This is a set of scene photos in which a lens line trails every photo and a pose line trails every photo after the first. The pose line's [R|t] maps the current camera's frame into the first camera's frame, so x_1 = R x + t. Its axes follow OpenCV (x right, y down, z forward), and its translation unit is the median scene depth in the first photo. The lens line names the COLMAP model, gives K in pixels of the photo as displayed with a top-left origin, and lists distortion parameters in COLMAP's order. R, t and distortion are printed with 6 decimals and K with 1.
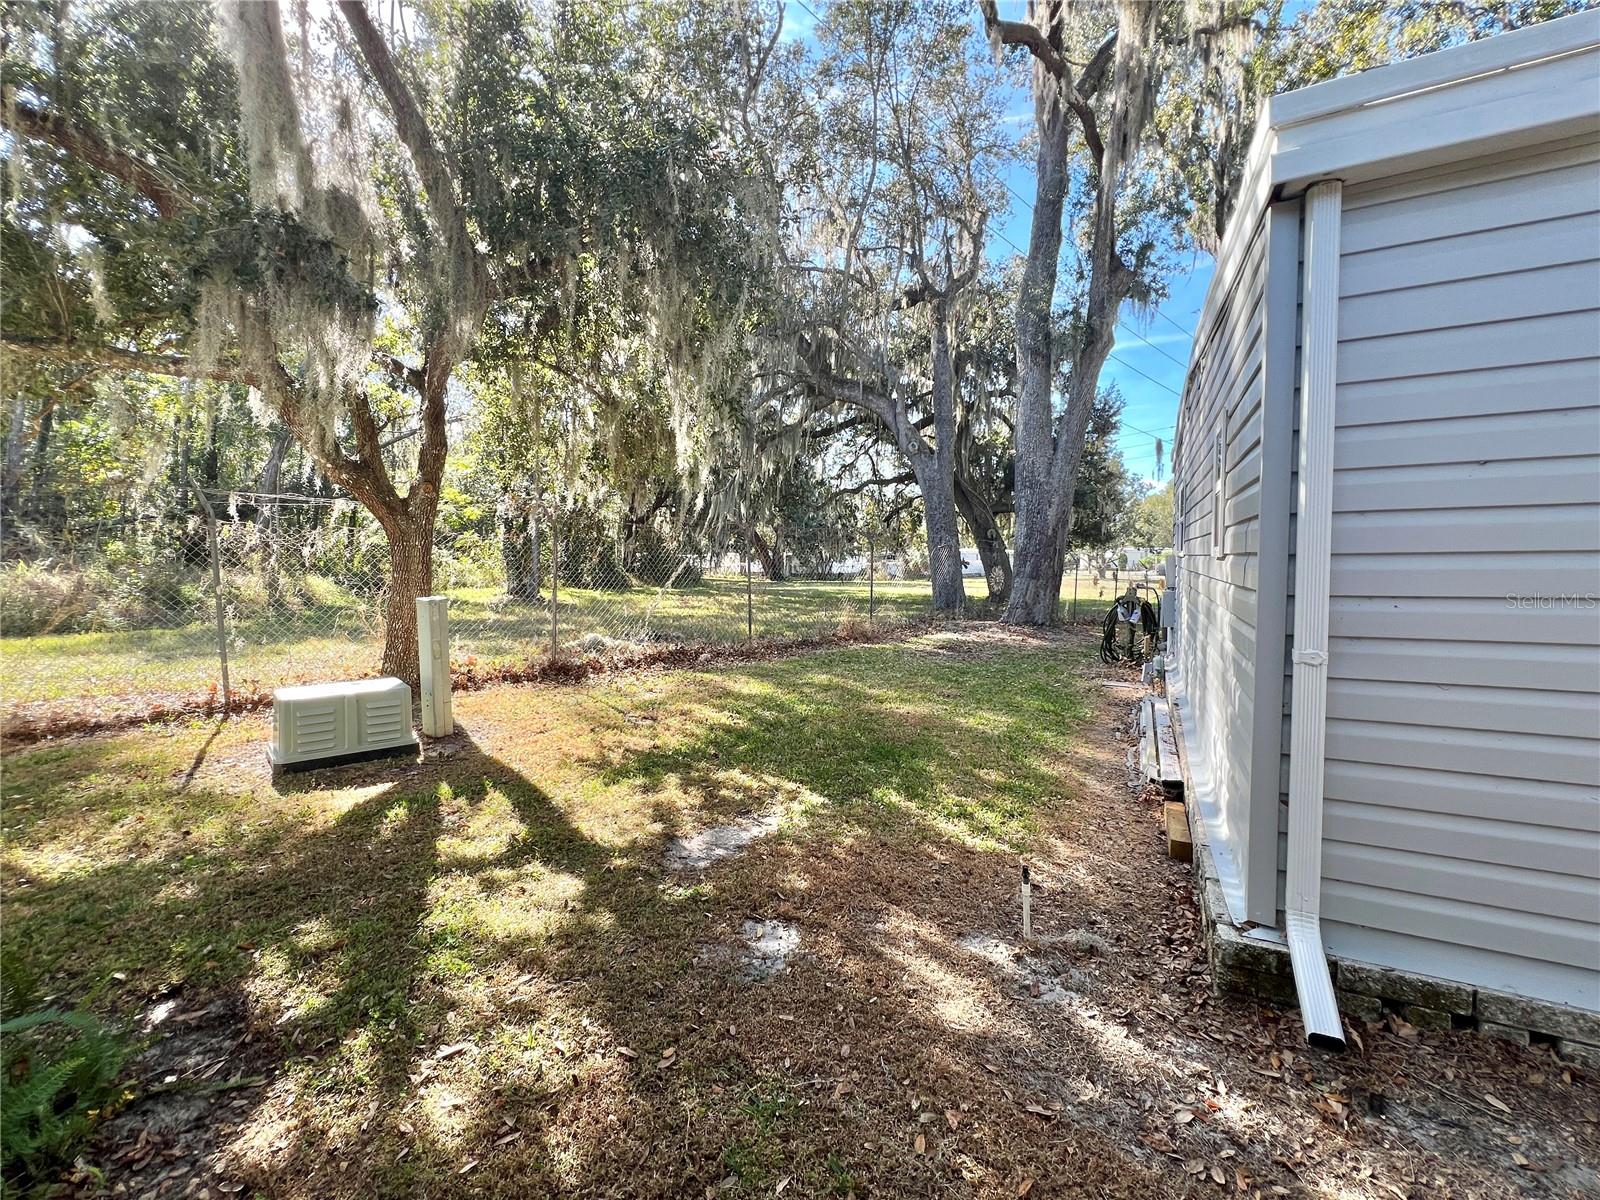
lens RADIAL K [[643.5, 0, 800.0], [0, 643.5, 600.0], [0, 0, 1]] dist [-0.002640, 0.000048]
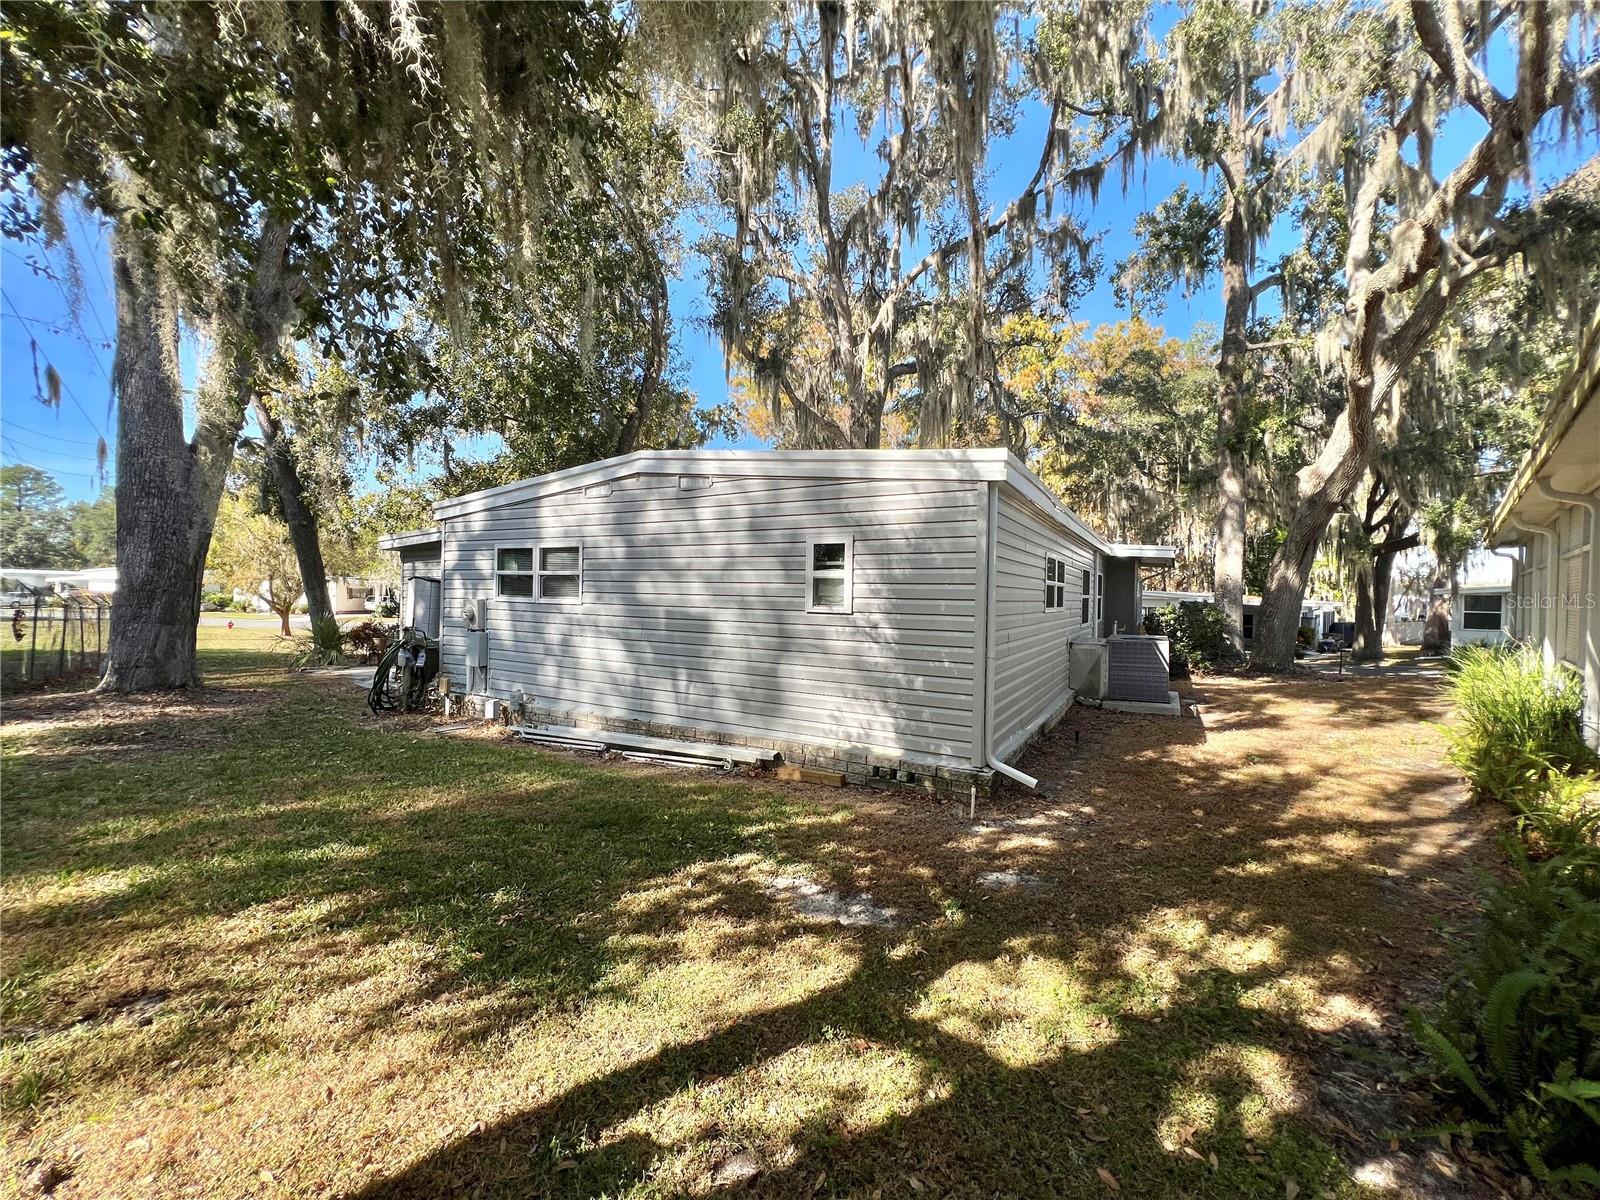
lens RADIAL K [[643.5, 0, 800.0], [0, 643.5, 600.0], [0, 0, 1]] dist [-0.002640, 0.000048]
pose [[0.040635, 0.010017, 0.999124, -1.042740], [0.041560, 0.999067, -0.011707, -0.071852], [-0.998309, 0.041999, 0.040181, 0.946454]]
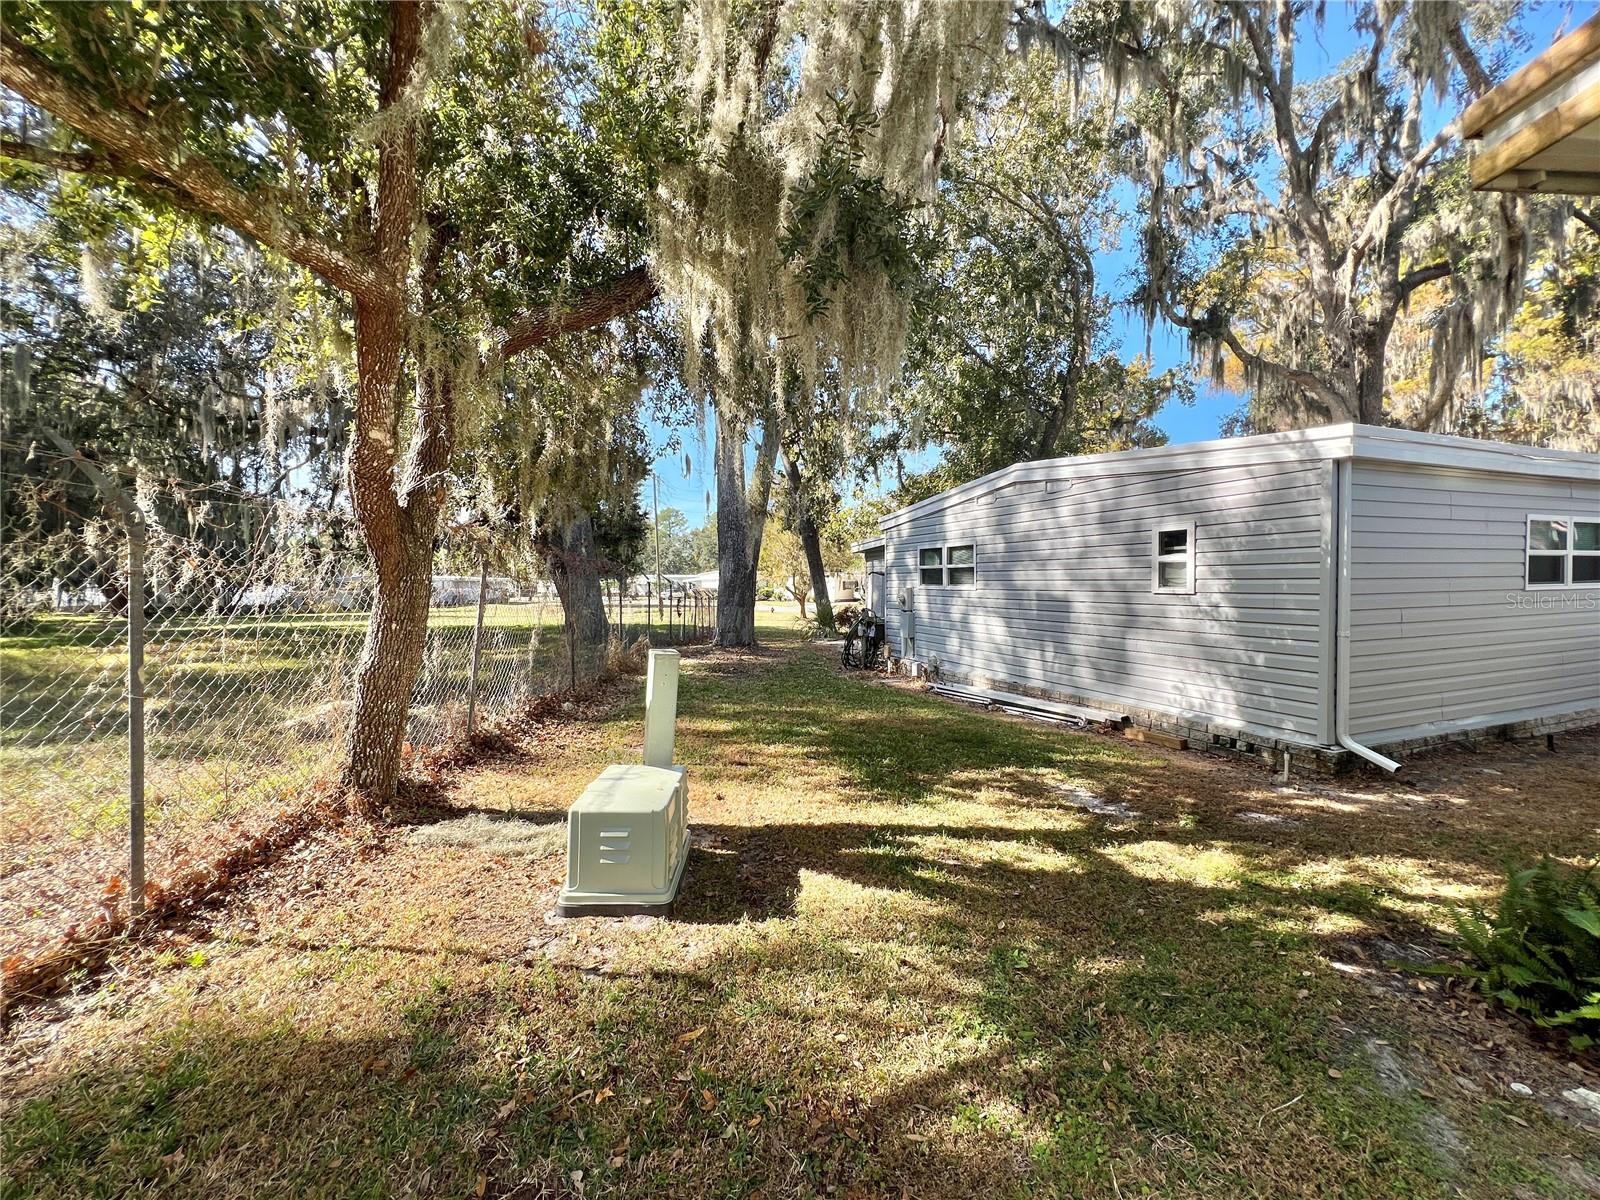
lens RADIAL K [[643.5, 0, 800.0], [0, 643.5, 600.0], [0, 0, 1]] dist [-0.002640, 0.000048]
pose [[0.662077, -0.013402, 0.749316, -1.453368], [0.045445, 0.998718, -0.022291, -0.044178], [-0.748057, 0.048811, 0.661837, 0.525637]]
